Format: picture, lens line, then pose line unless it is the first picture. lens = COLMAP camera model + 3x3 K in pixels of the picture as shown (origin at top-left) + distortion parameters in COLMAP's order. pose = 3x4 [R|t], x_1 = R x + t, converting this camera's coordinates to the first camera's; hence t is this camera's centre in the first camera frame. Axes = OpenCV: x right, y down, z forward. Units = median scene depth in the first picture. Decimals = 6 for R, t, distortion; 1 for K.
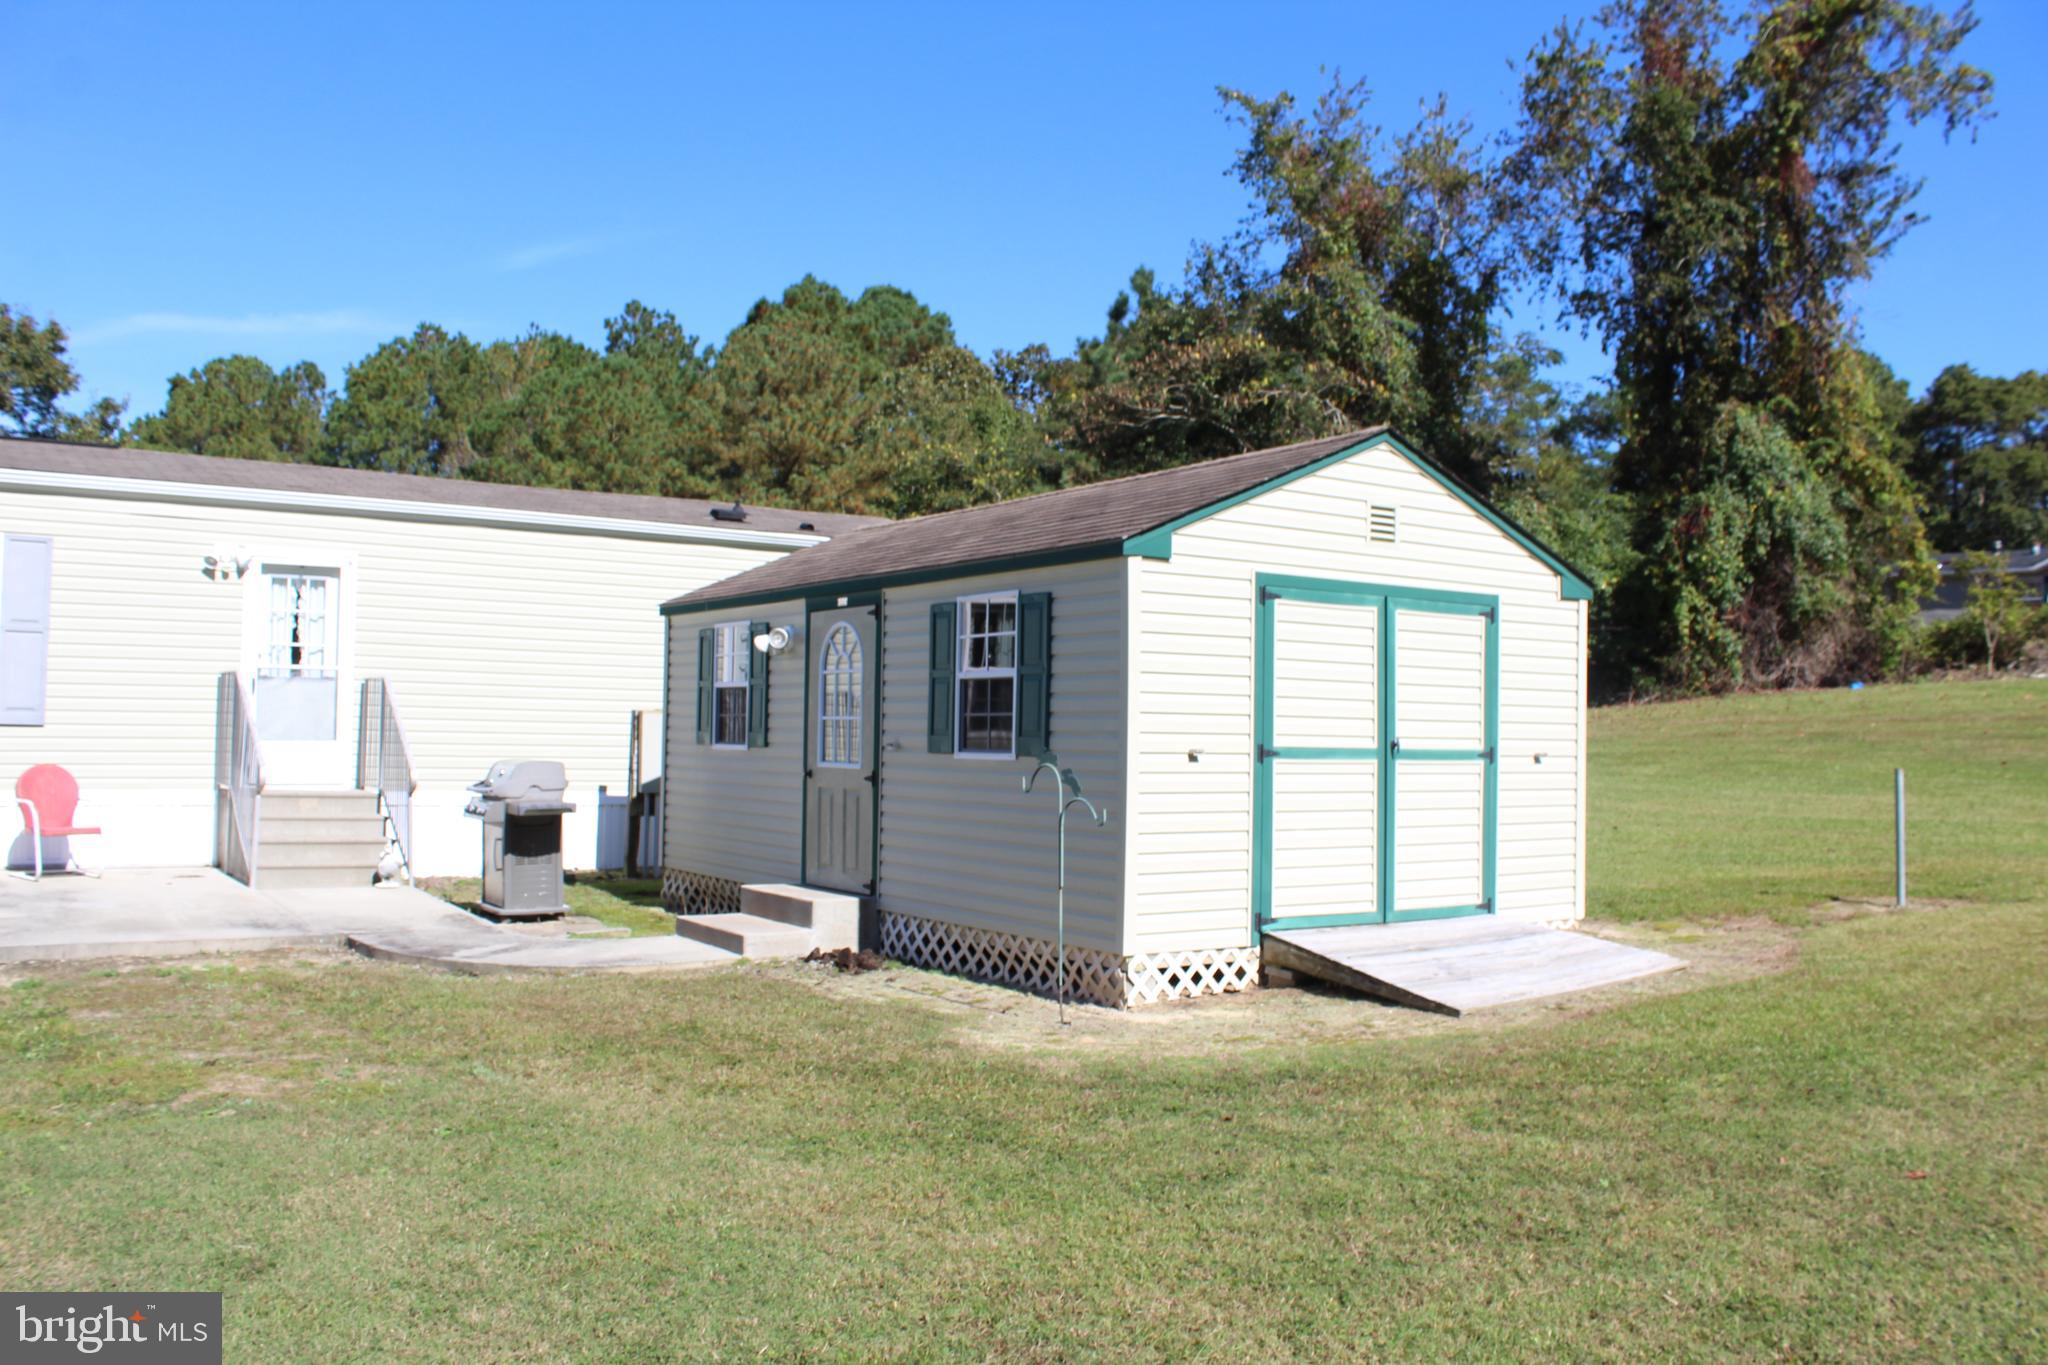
lens RADIAL K [[1697.5, 0, 1018.8], [0, 1697.5, 674.0], [0, 0, 1]] dist [-0.155484, 0.120049]
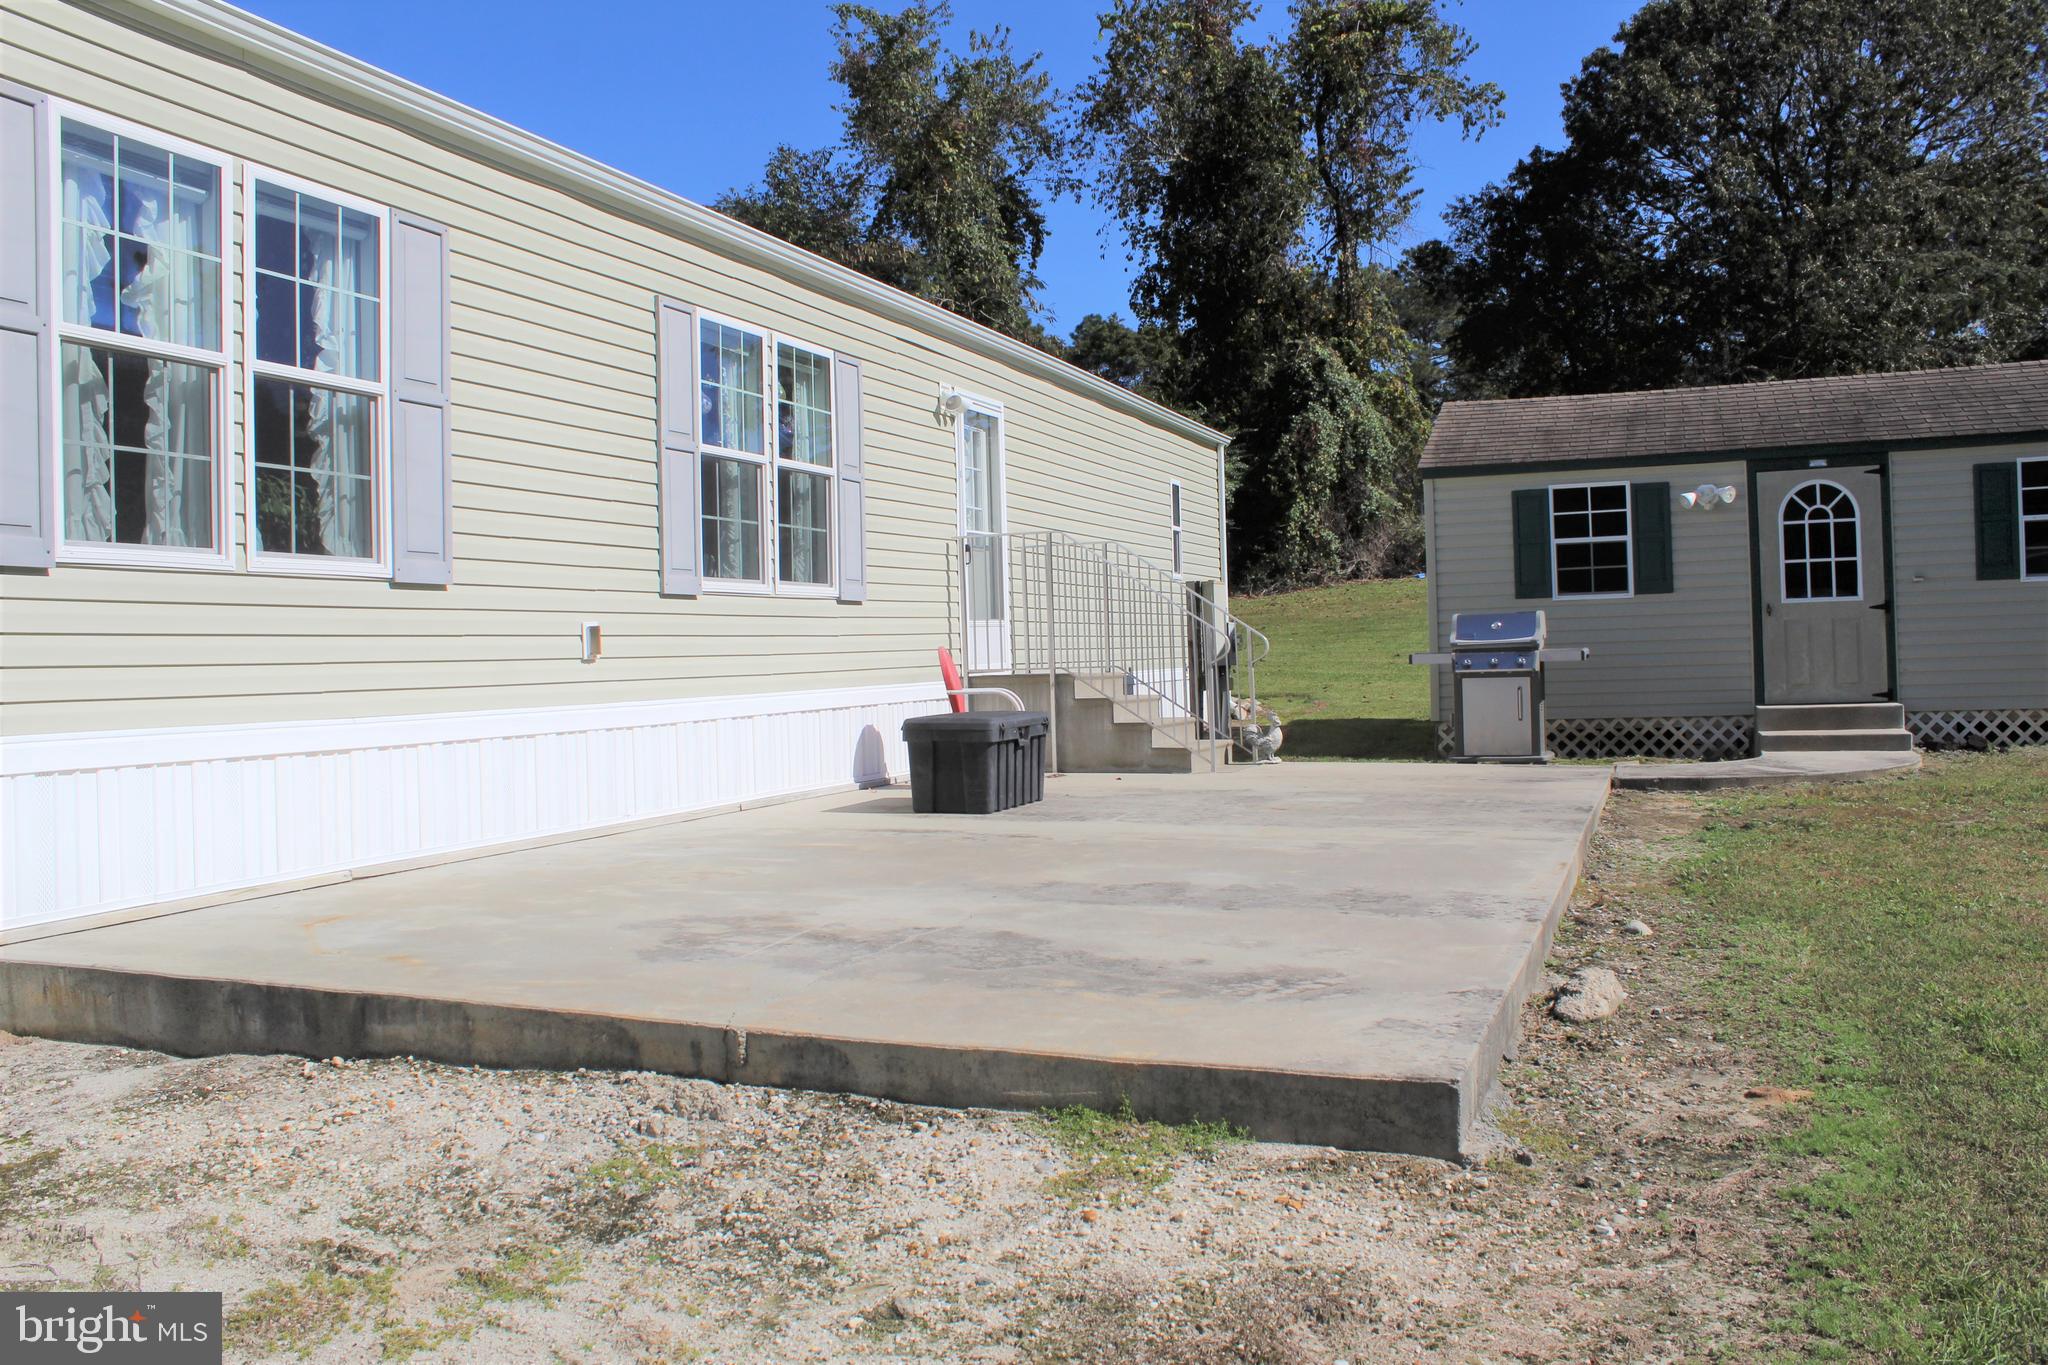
lens RADIAL K [[1697.5, 0, 1013.5], [0, 1697.5, 672.3], [0, 0, 1]] dist [-0.155484, 0.120049]
pose [[0.838803, -0.041489, 0.542853, -1.401469], [0.018918, 0.998711, 0.047098, 0.045815], [-0.544107, -0.029236, 0.838506, 0.377085]]
